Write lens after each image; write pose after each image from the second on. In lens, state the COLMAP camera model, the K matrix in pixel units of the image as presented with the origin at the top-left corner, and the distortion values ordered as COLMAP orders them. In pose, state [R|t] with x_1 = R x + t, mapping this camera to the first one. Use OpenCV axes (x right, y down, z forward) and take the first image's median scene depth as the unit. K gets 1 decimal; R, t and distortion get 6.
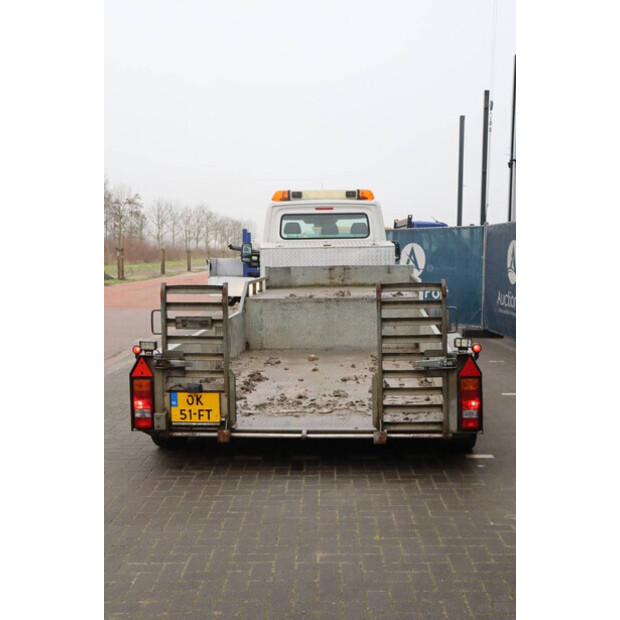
lens RADIAL K [[784.1, 0, 310.0], [0, 784.1, 310.0], [0, 0, 1]] dist [-0.100556, -0.002658]
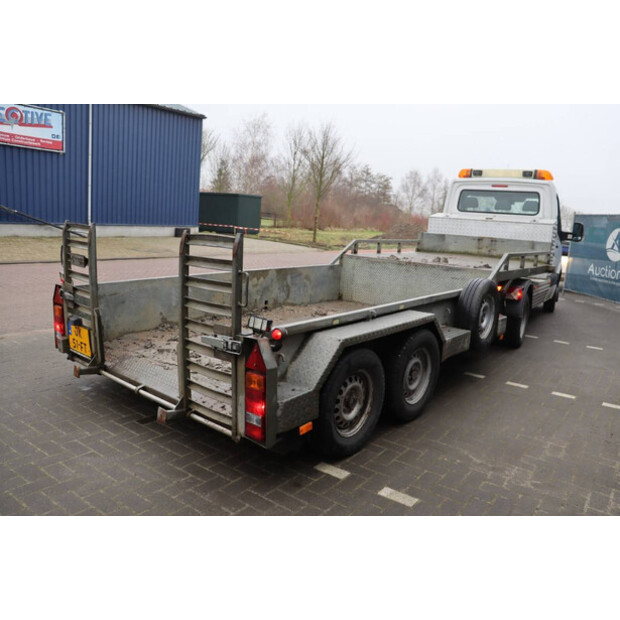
lens RADIAL K [[508.6, 0, 310.0], [0, 508.6, 310.0], [0, 0, 1]] dist [-0.105179, 0.008710]
pose [[0.823419, 0.160587, -0.544237, 0.225713], [-0.110586, 0.986143, 0.123666, -0.016008], [0.556554, -0.041644, 0.829767, 0.288380]]
